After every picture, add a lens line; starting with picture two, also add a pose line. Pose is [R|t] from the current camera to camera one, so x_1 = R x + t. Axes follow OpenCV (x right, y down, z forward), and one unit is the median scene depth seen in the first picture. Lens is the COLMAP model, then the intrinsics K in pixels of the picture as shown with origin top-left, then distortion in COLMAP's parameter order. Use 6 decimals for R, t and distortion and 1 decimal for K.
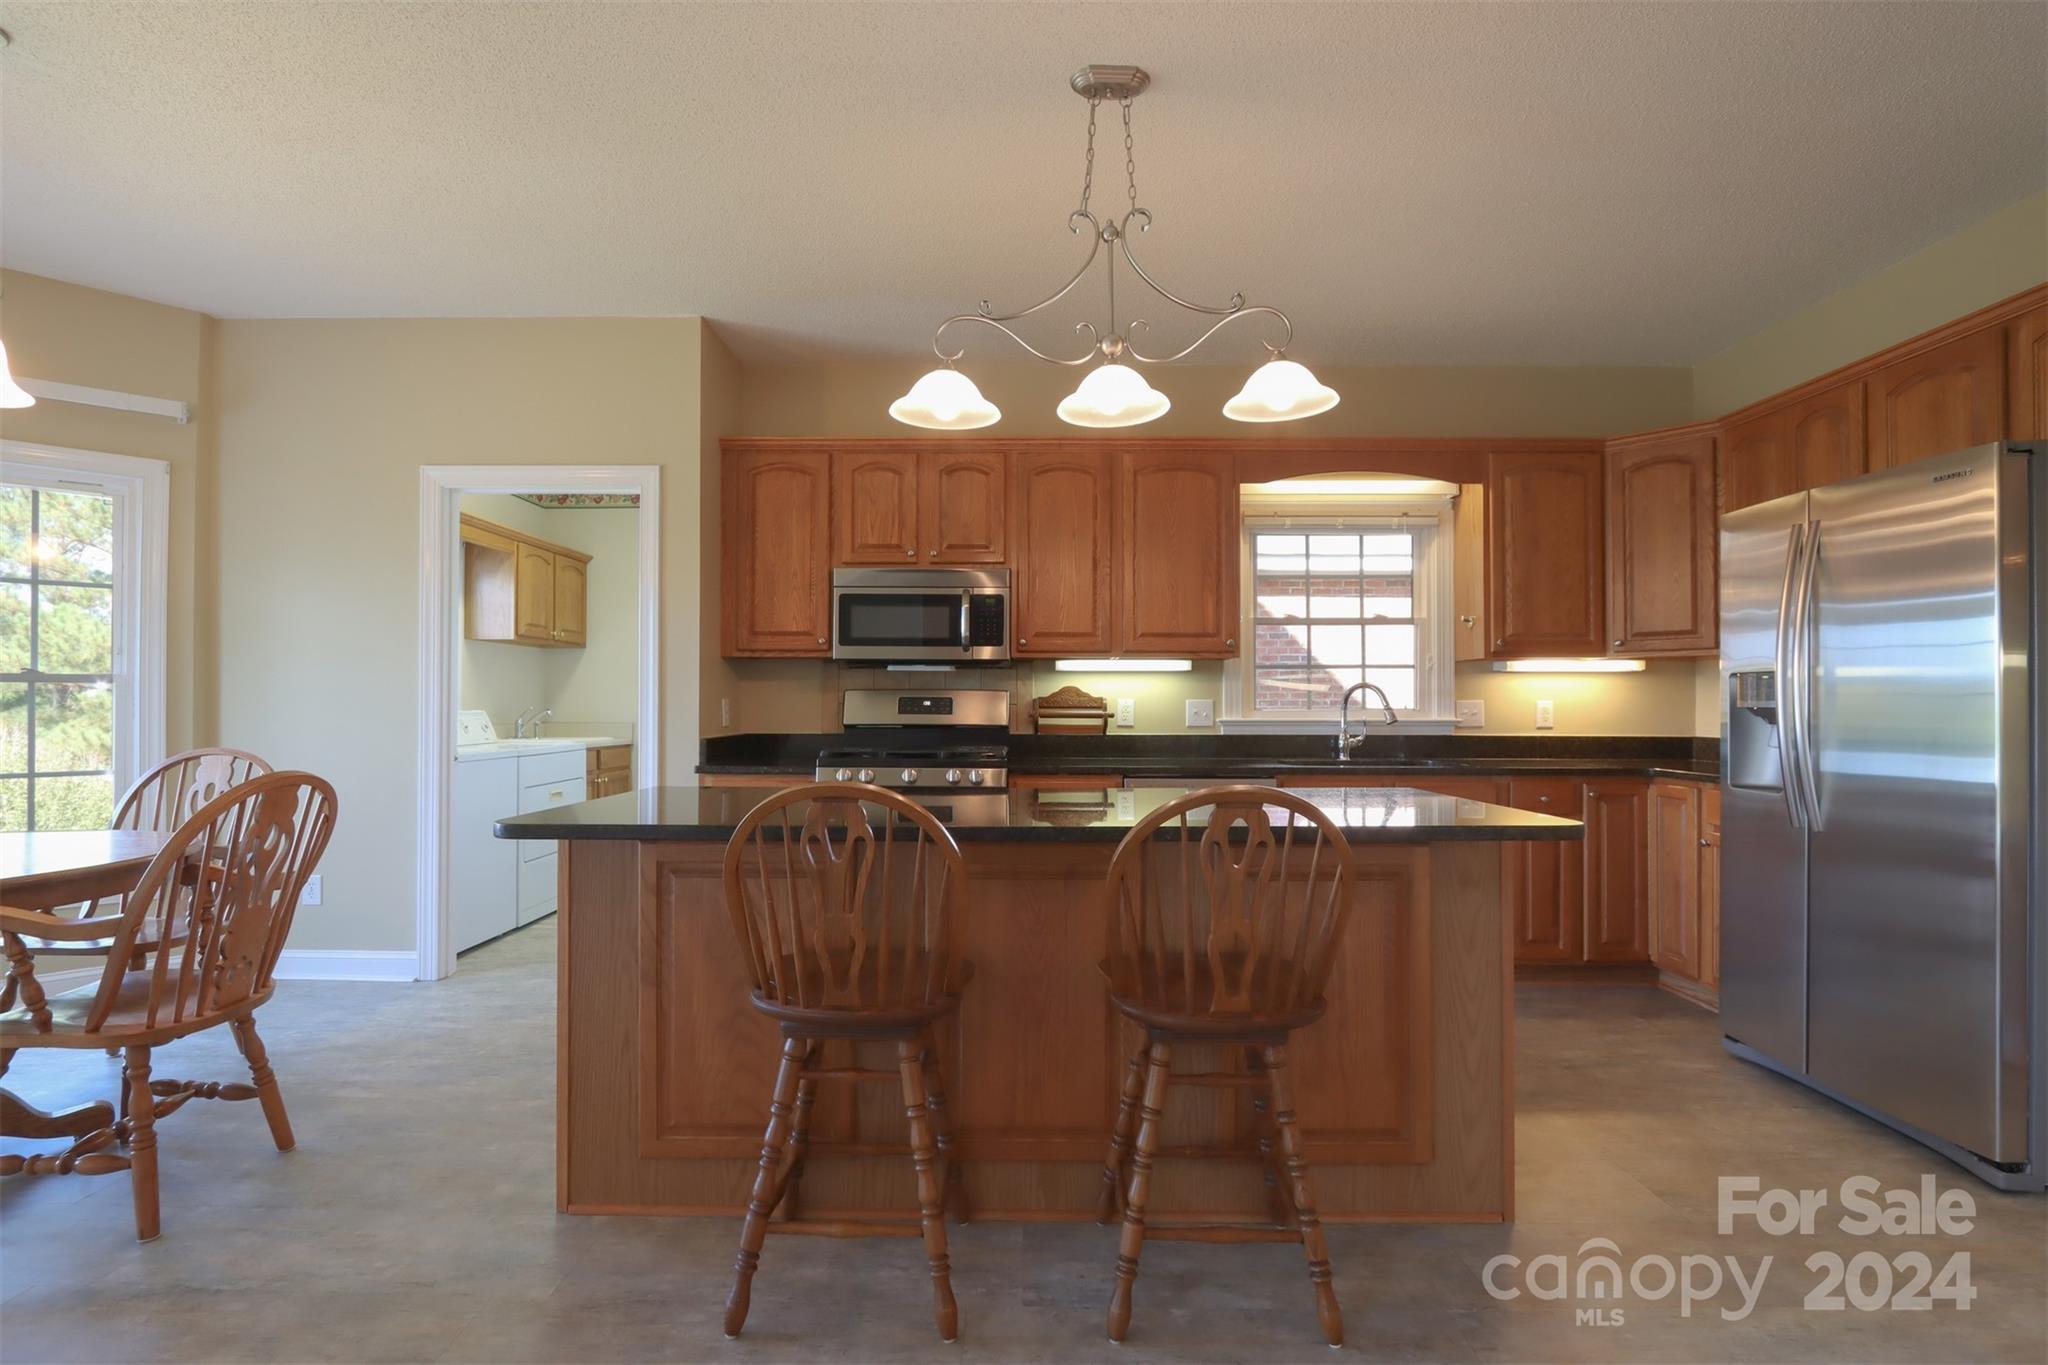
lens RADIAL K [[970.8, 0, 1020.3], [0, 970.8, 697.4], [0, 0, 1]] dist [-0.021592, 0.006687]
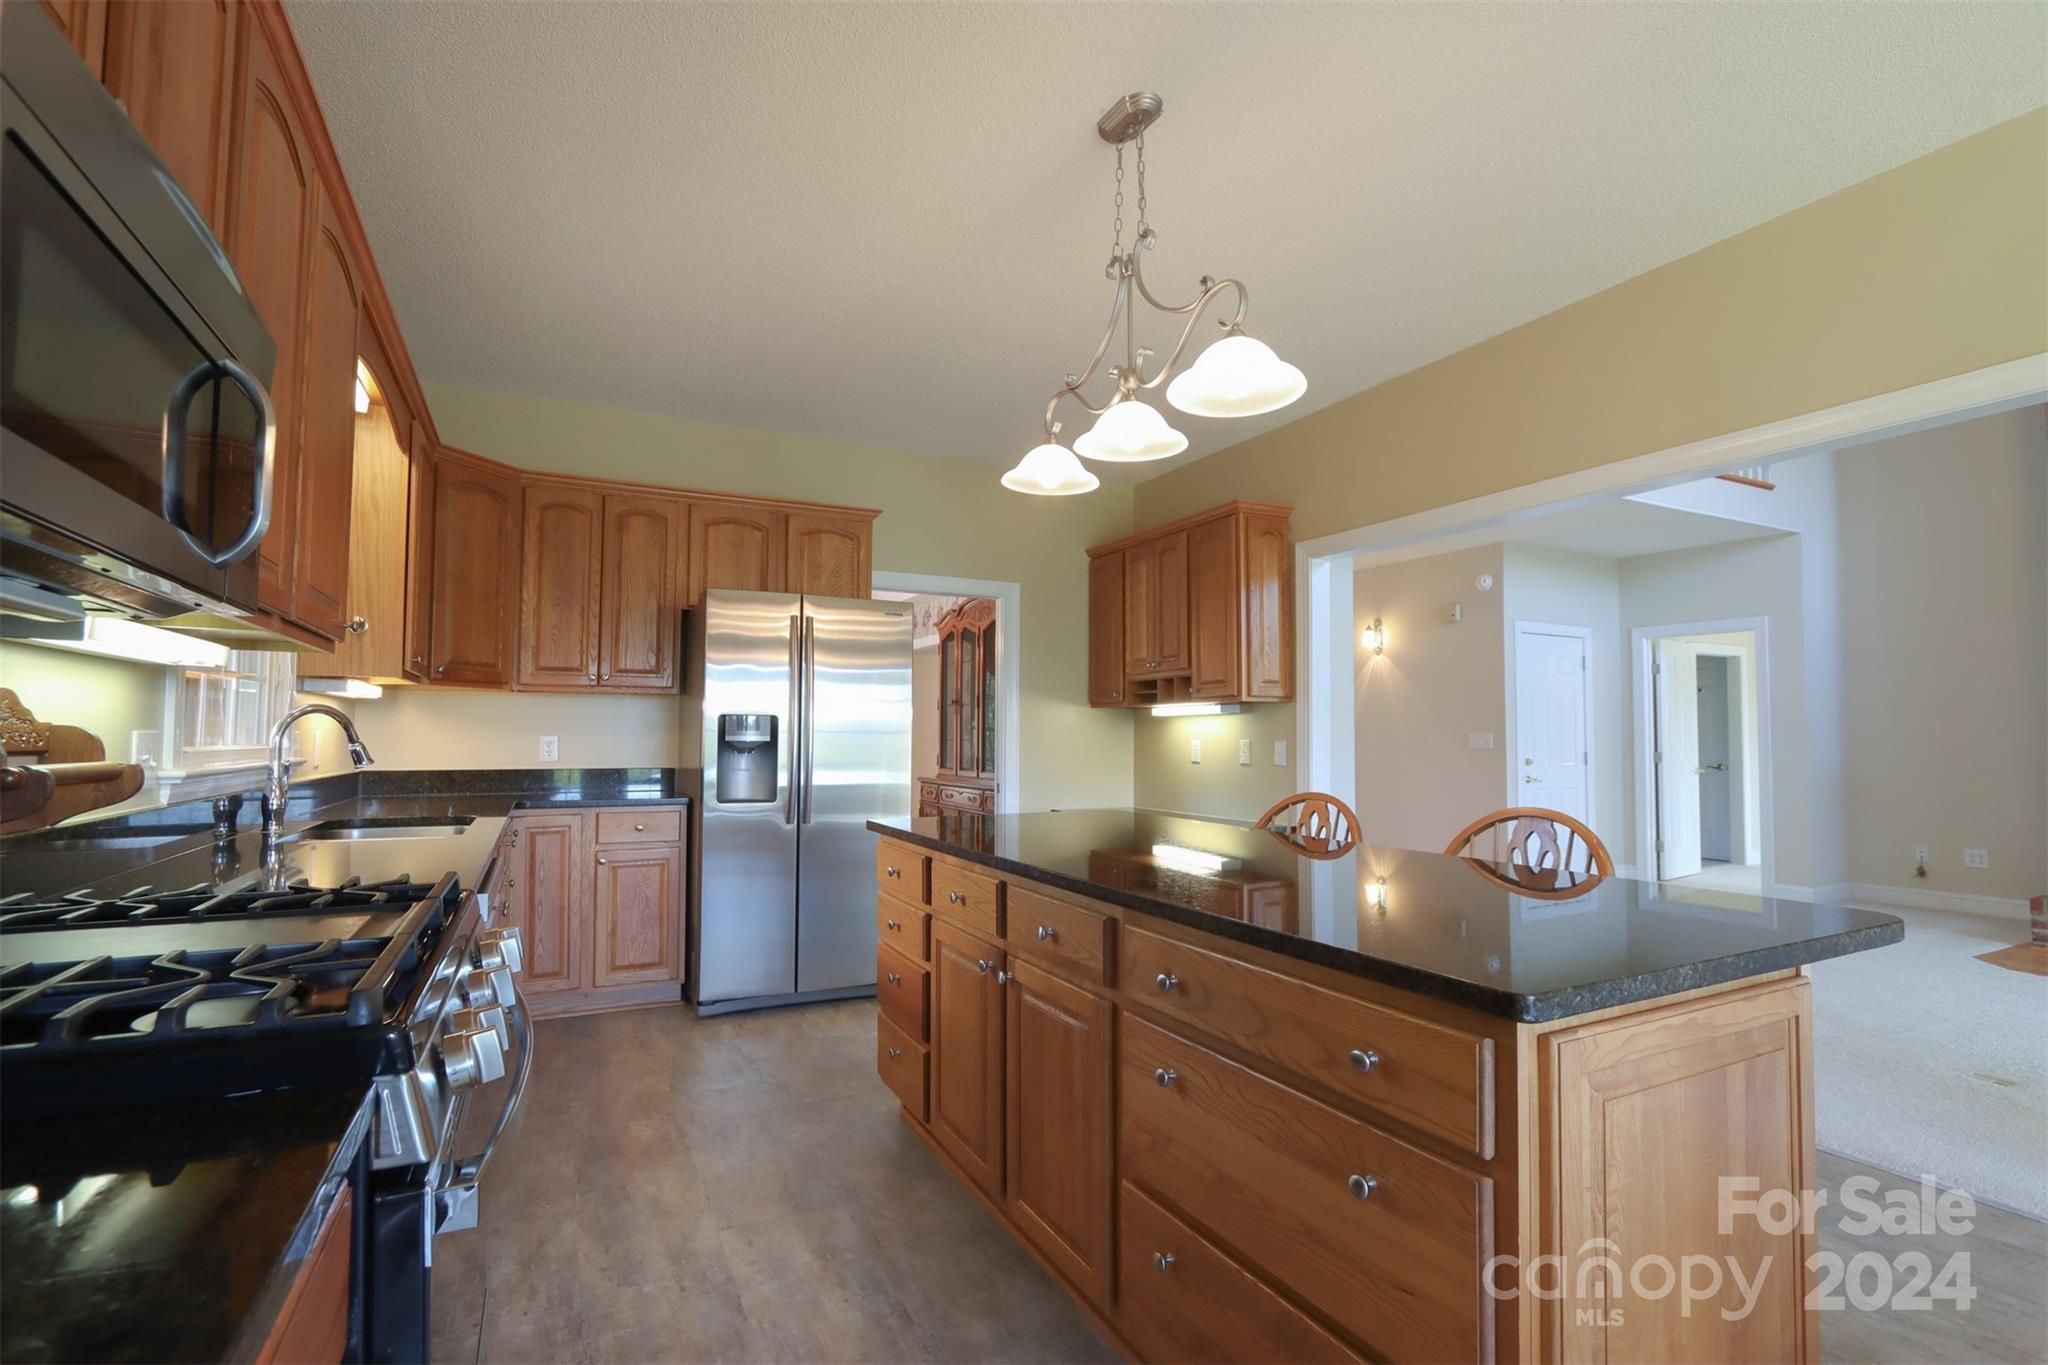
lens RADIAL K [[945.8, 0, 1018.2], [0, 945.8, 693.6], [0, 0, 1]] dist [-0.020442, 0.005500]
pose [[-0.474769, 0.033186, 0.879485, -0.406640], [-0.012734, 0.998925, -0.044567, -0.001780], [-0.880018, -0.032358, -0.473836, 0.923755]]
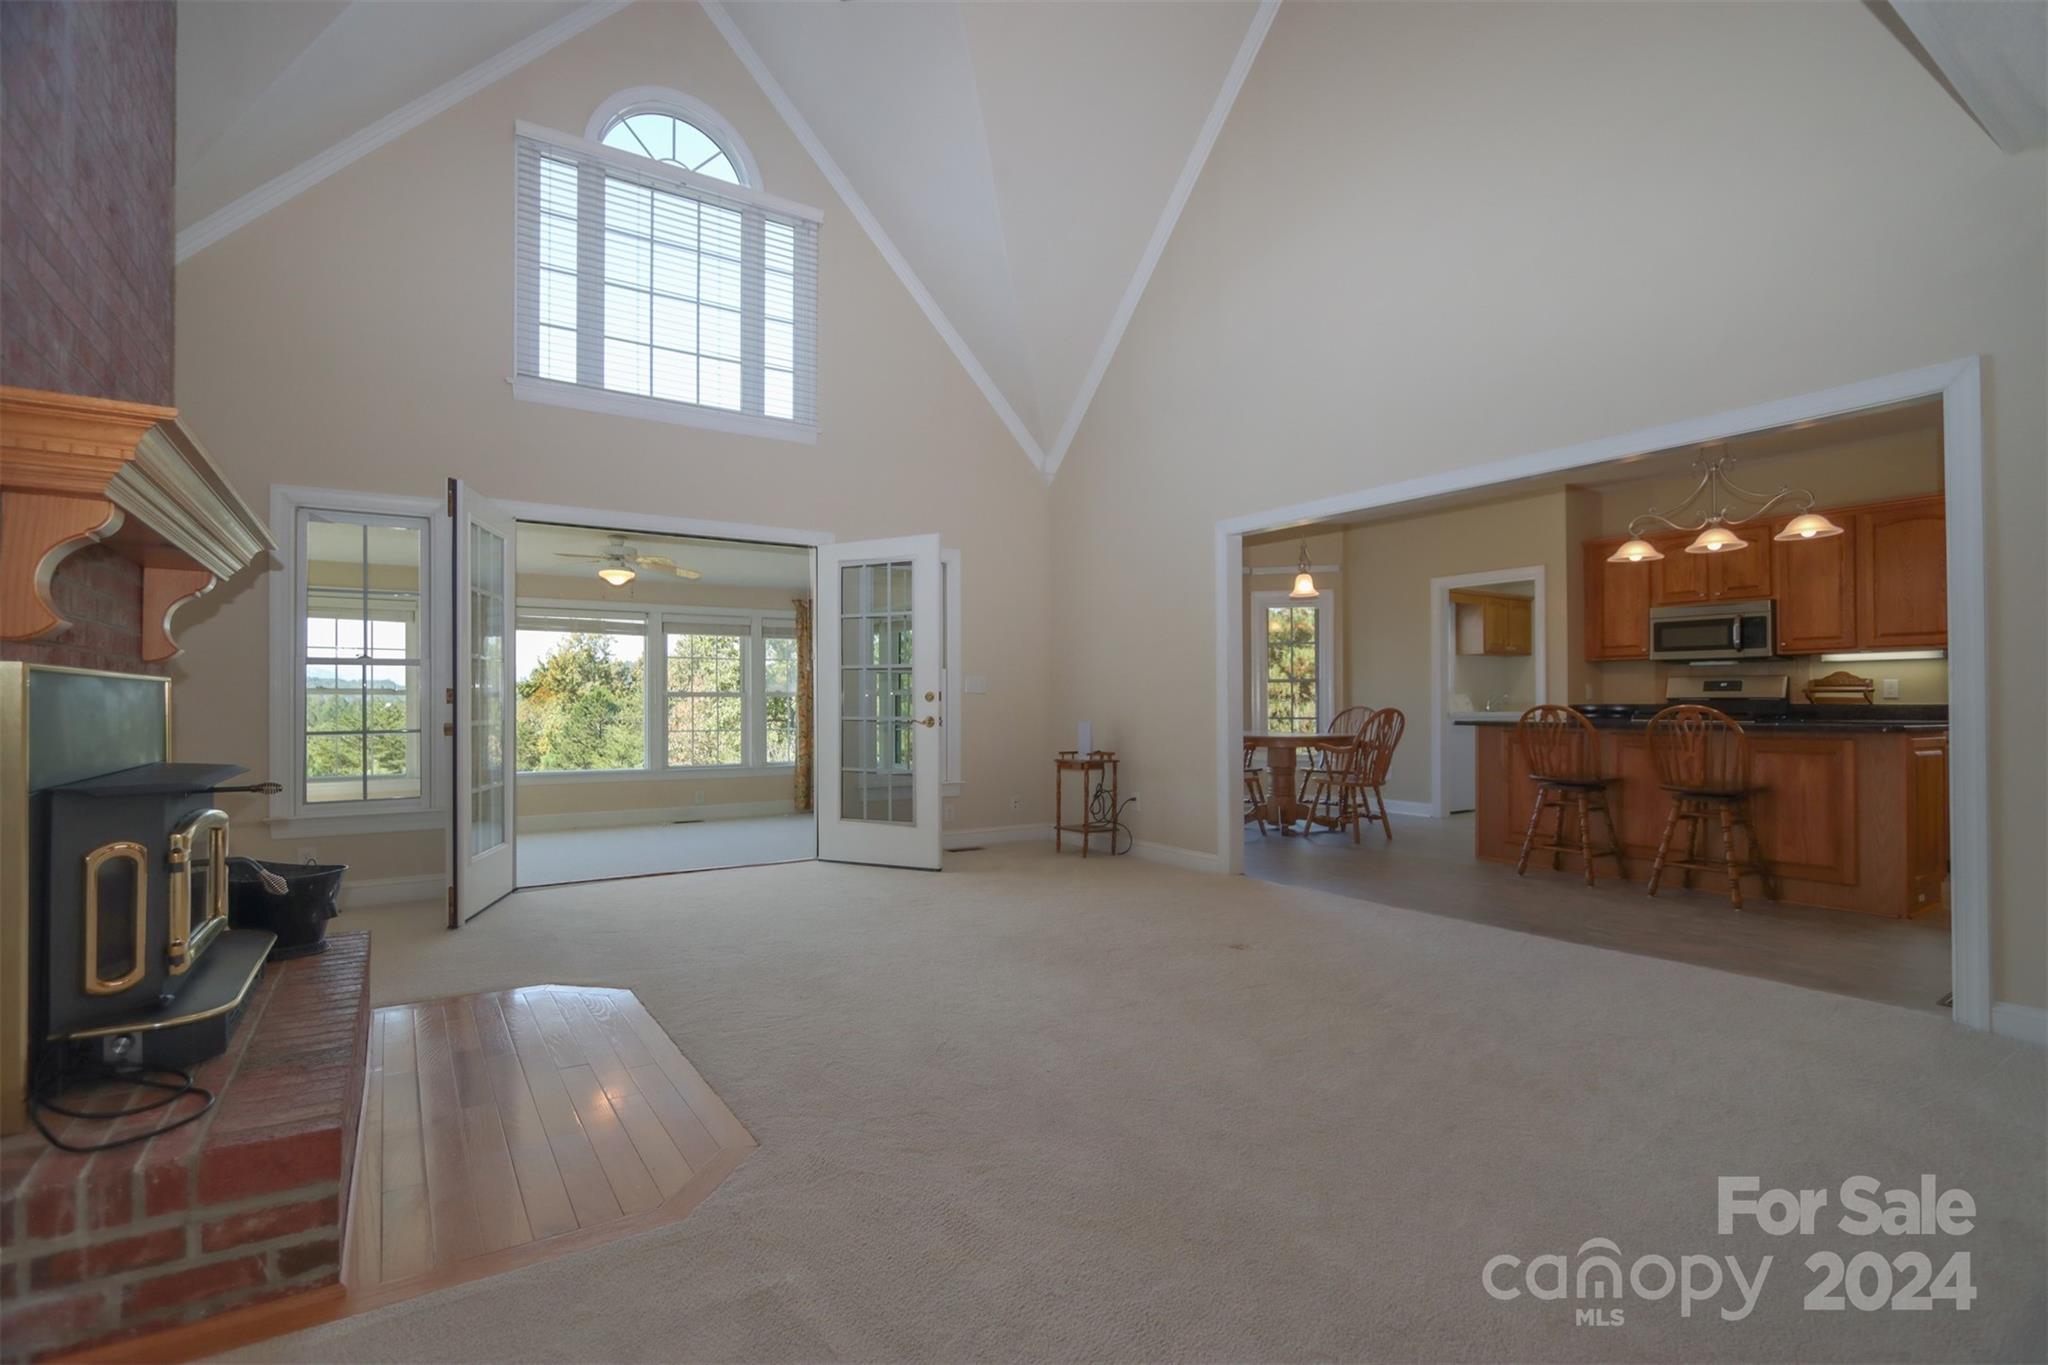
lens RADIAL K [[945.8, 0, 1018.2], [0, 945.8, 693.6], [0, 0, 1]] dist [-0.020442, 0.005500]
pose [[0.561022, -0.010314, -0.827737, 0.557839], [0.010633, 0.999930, -0.005253, 0.017427], [0.827733, -0.005854, 0.561092, -0.879735]]
